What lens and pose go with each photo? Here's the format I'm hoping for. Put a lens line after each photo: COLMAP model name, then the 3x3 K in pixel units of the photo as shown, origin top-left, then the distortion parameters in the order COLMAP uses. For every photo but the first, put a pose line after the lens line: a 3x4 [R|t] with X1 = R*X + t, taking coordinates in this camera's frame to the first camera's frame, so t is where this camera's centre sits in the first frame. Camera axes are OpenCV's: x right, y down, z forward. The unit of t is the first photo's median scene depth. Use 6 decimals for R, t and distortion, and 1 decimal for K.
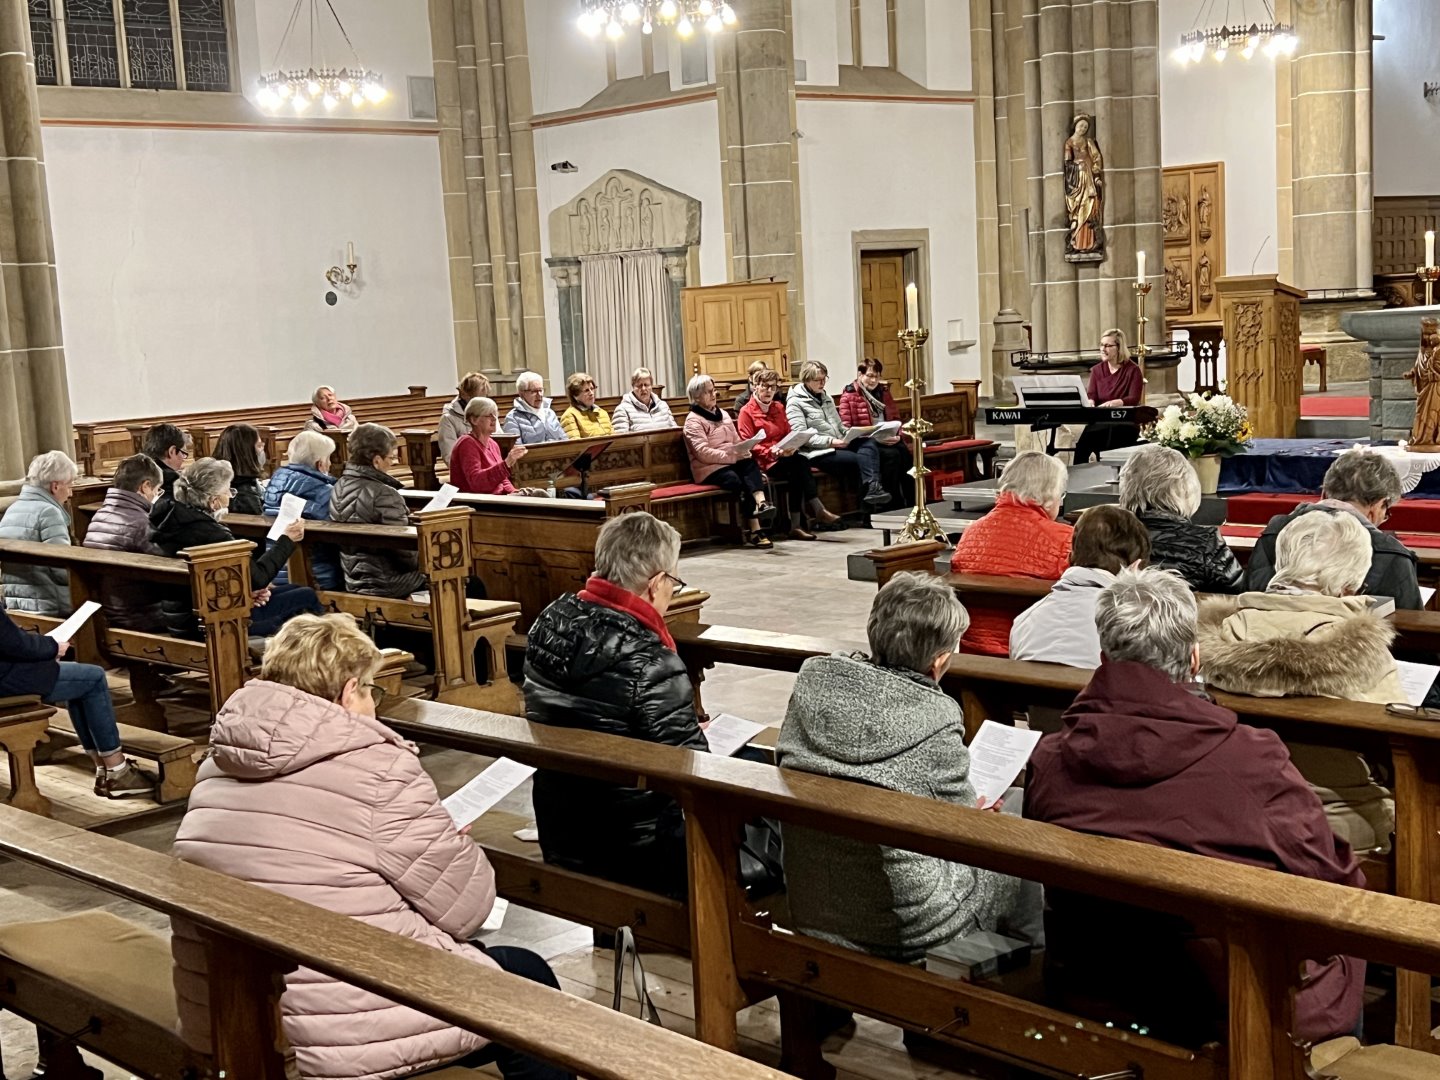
lens RADIAL K [[1937.0, 0, 726.5], [0, 1937.0, 548.9], [0, 0, 1]] dist [0.043274, 0.000000]
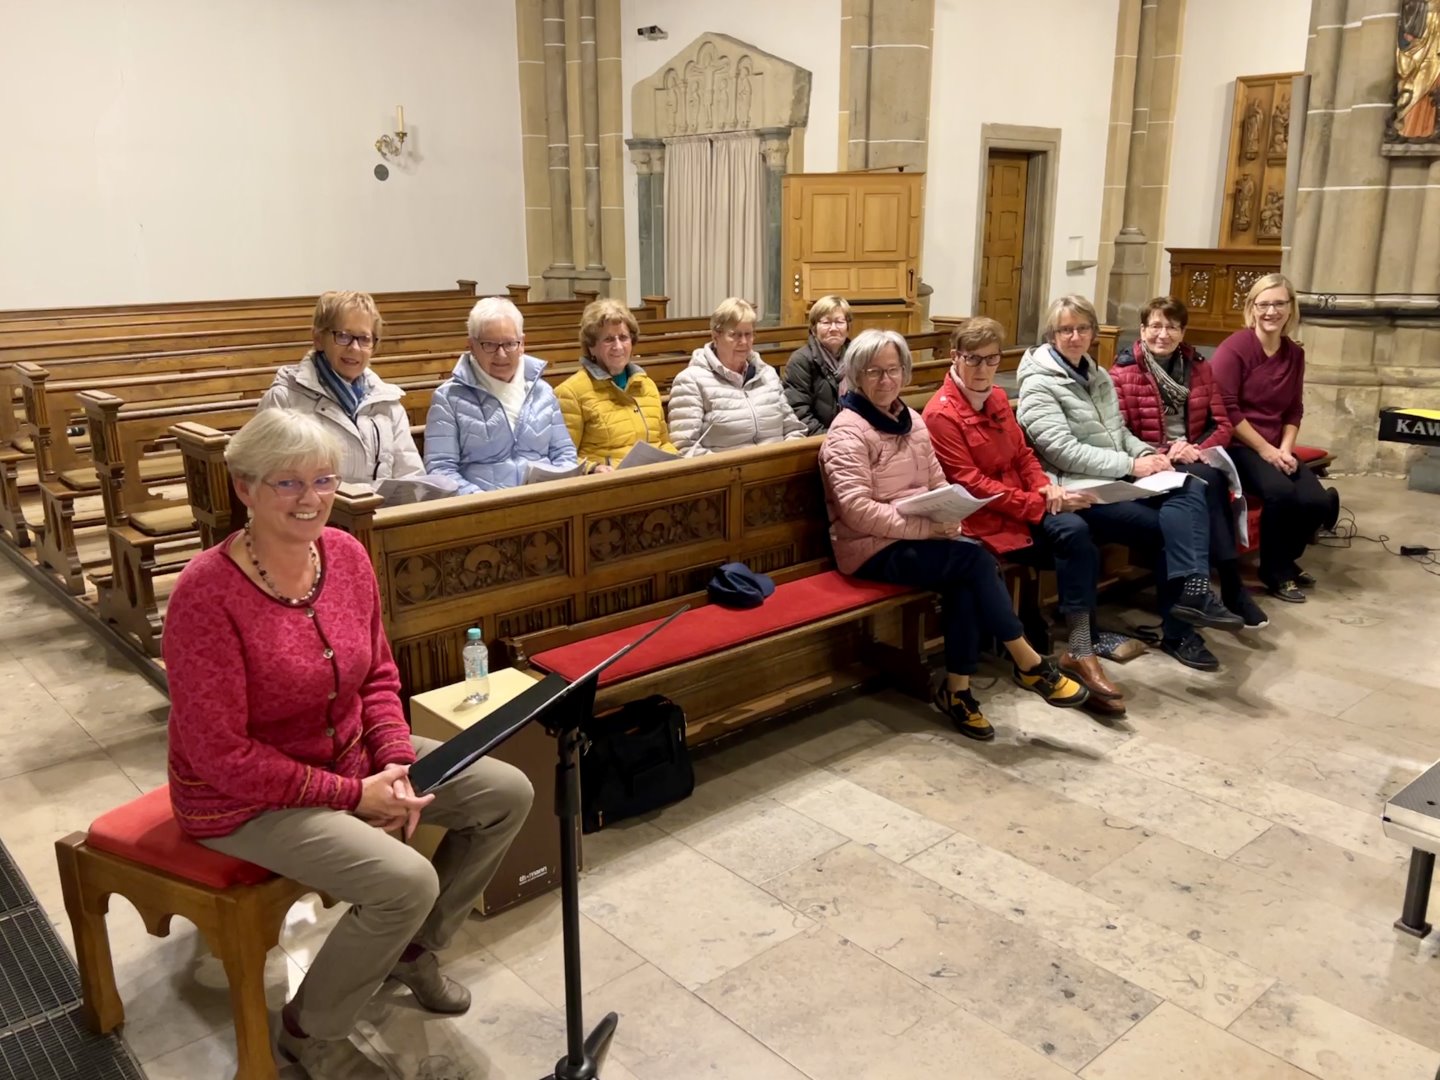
lens RADIAL K [[1188.1, 0, 711.2], [0, 1188.1, 545.3], [0, 0, 1]] dist [0.007165, -0.031586]
pose [[0.997076, 0.065962, -0.038569, -0.022429], [-0.059801, 0.987843, 0.143491, -0.049347], [0.047565, -0.140765, 0.988900, 0.460969]]
